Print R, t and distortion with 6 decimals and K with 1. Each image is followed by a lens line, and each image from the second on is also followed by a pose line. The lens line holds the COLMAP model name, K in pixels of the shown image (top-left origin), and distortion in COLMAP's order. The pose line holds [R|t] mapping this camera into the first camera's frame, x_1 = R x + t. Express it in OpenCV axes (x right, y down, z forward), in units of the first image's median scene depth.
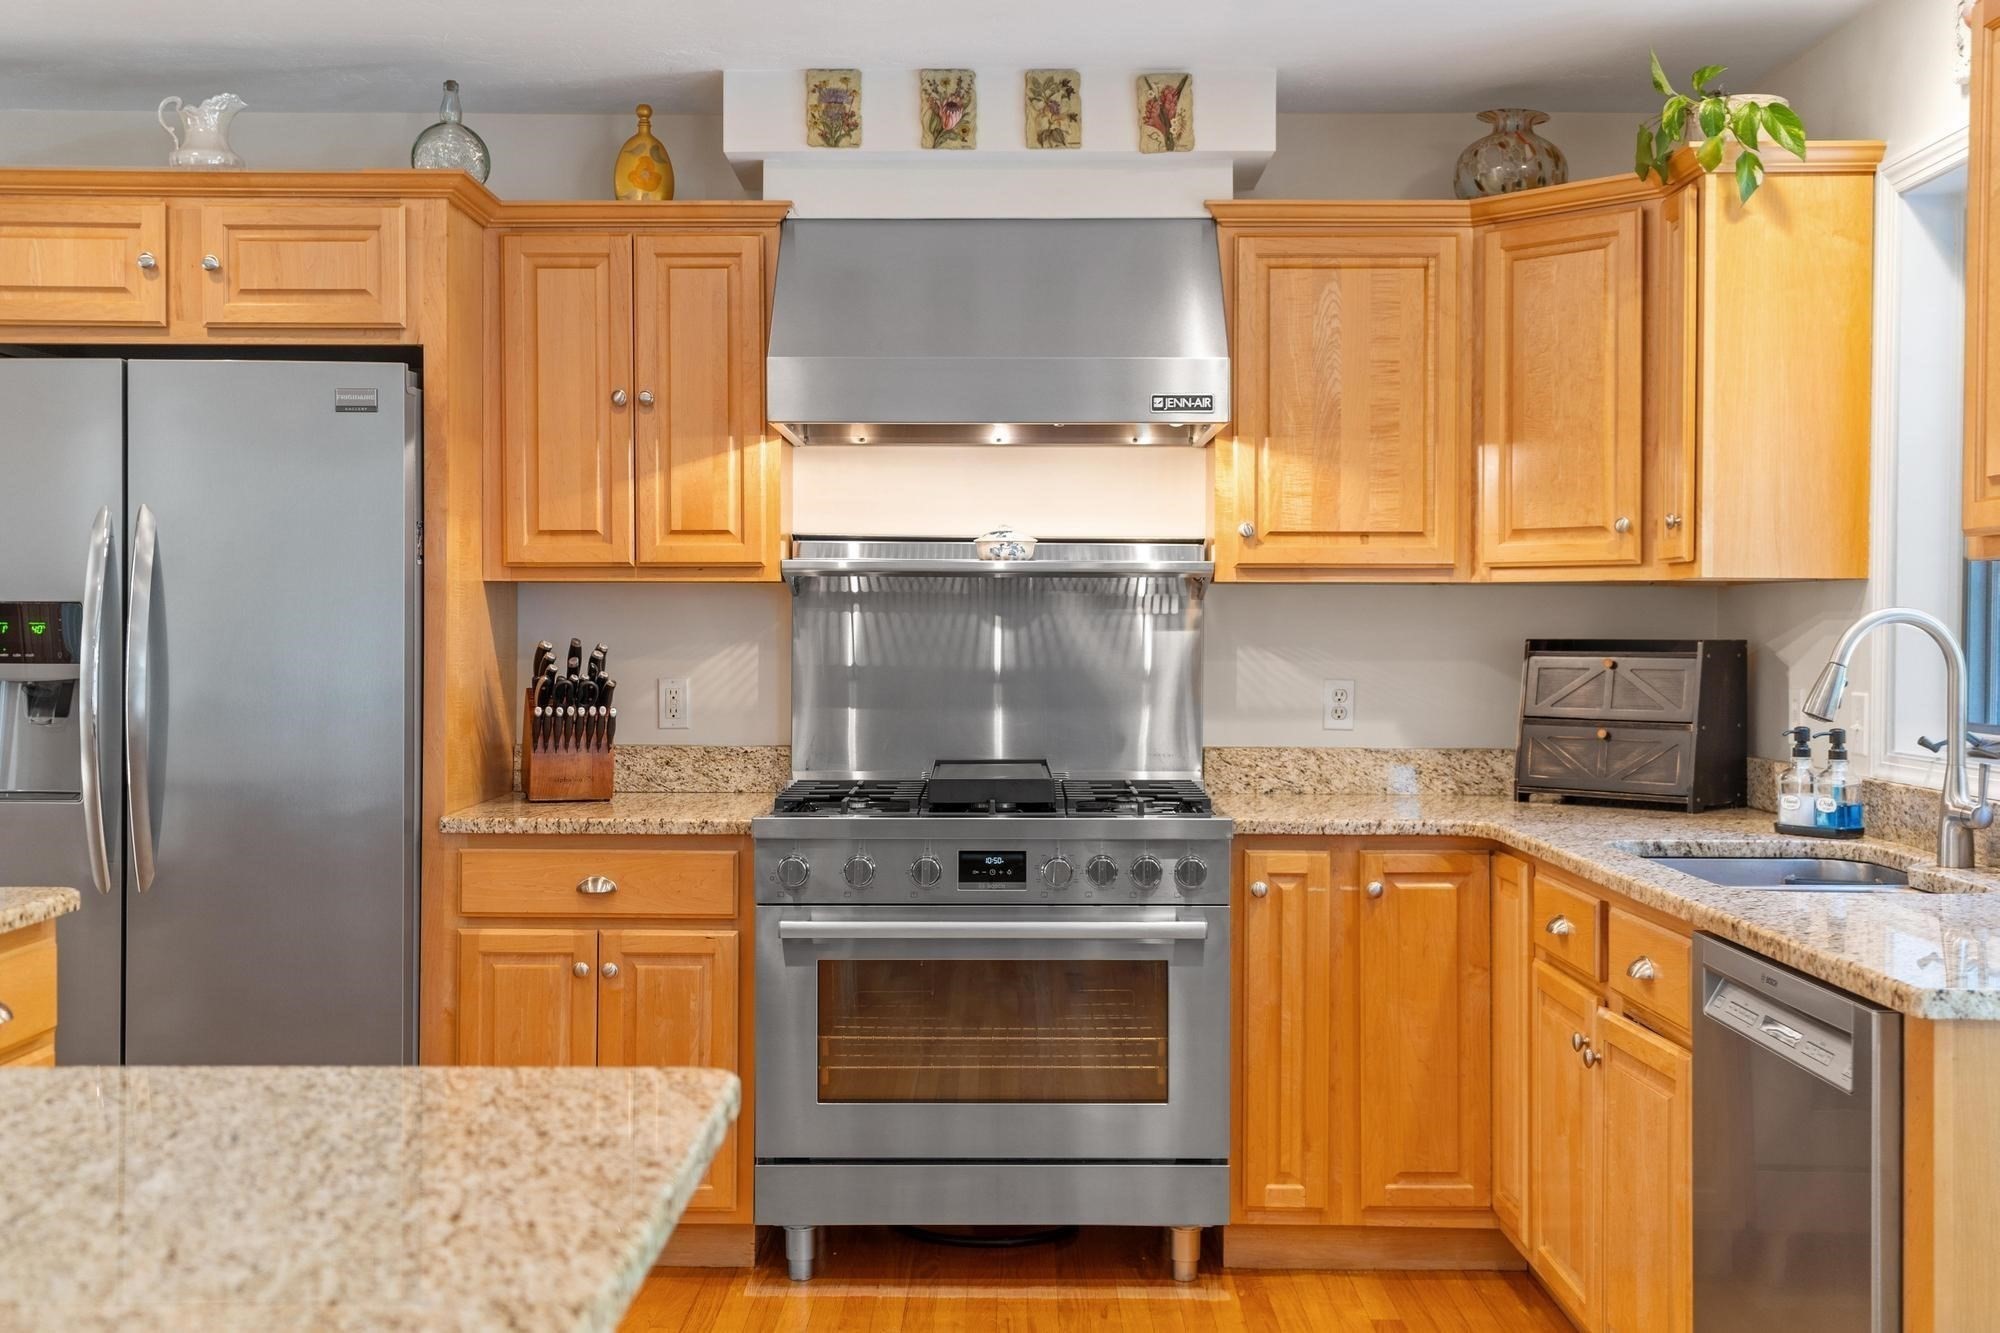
lens RADIAL K [[2051.9, 0, 996.8], [0, 2051.9, 646.8], [0, 0, 1]] dist [0.008749, 0.000000]
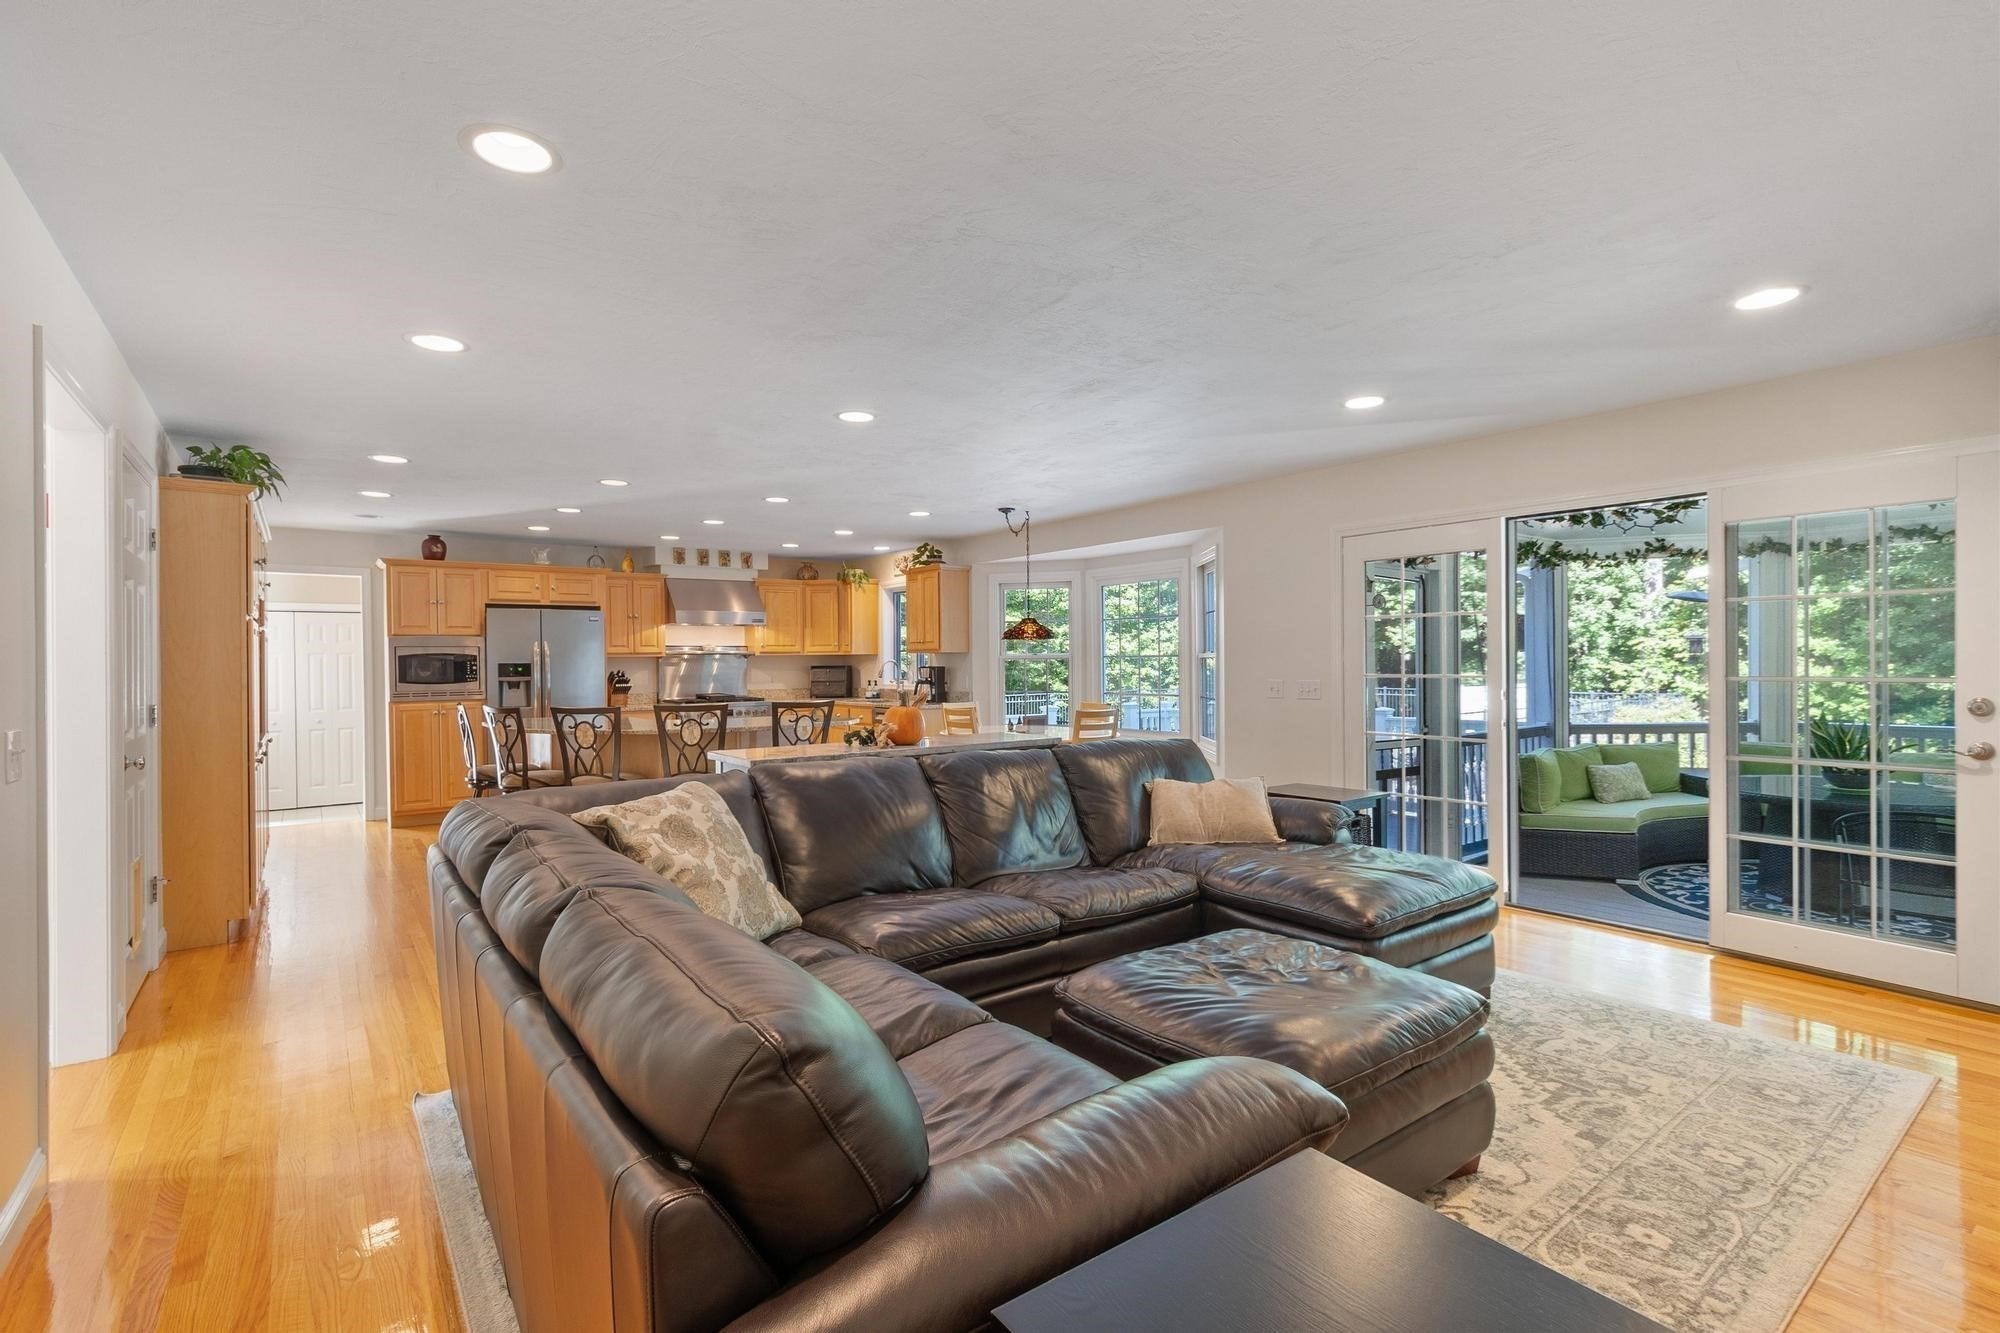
lens RADIAL K [[936.4, 0, 997.9], [0, 936.4, 662.4], [0, 0, 1]] dist [0.001451, 0.000223]
pose [[0.793214, -0.014960, 0.608759, -0.813241], [0.019121, 0.999817, -0.000345, -0.002935], [-0.608642, 0.011914, 0.793355, -1.150251]]
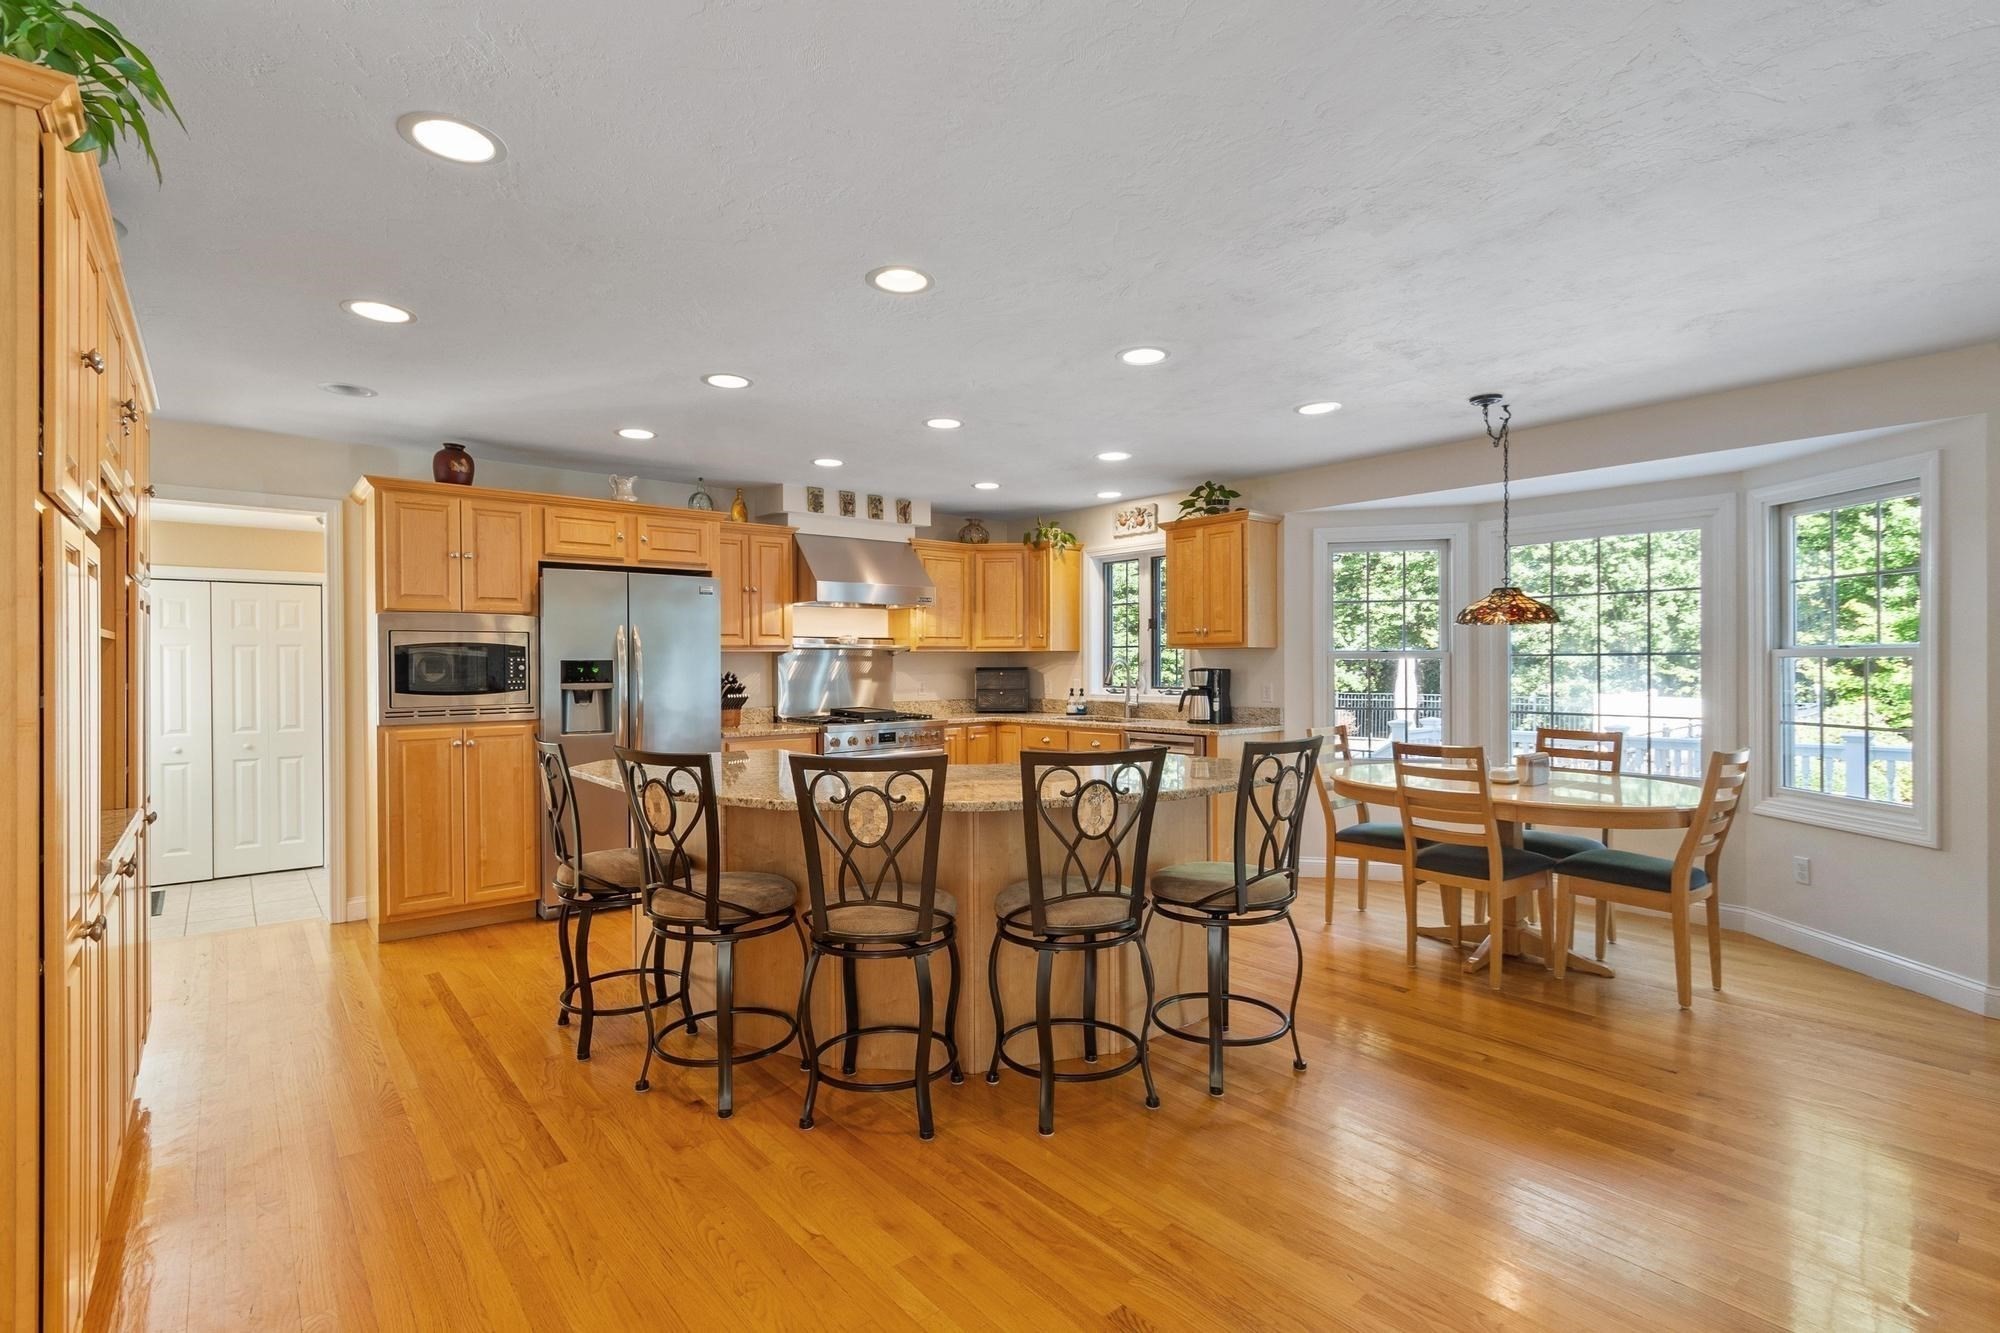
lens RADIAL K [[936.4, 0, 989.7], [0, 936.4, 663.4], [0, 0, 1]] dist [0.001451, 0.000223]
pose [[0.764382, -0.010035, 0.644685, -0.797551], [0.014173, 0.999899, -0.001240, -0.008466], [-0.644607, 0.010085, 0.764447, -0.254611]]
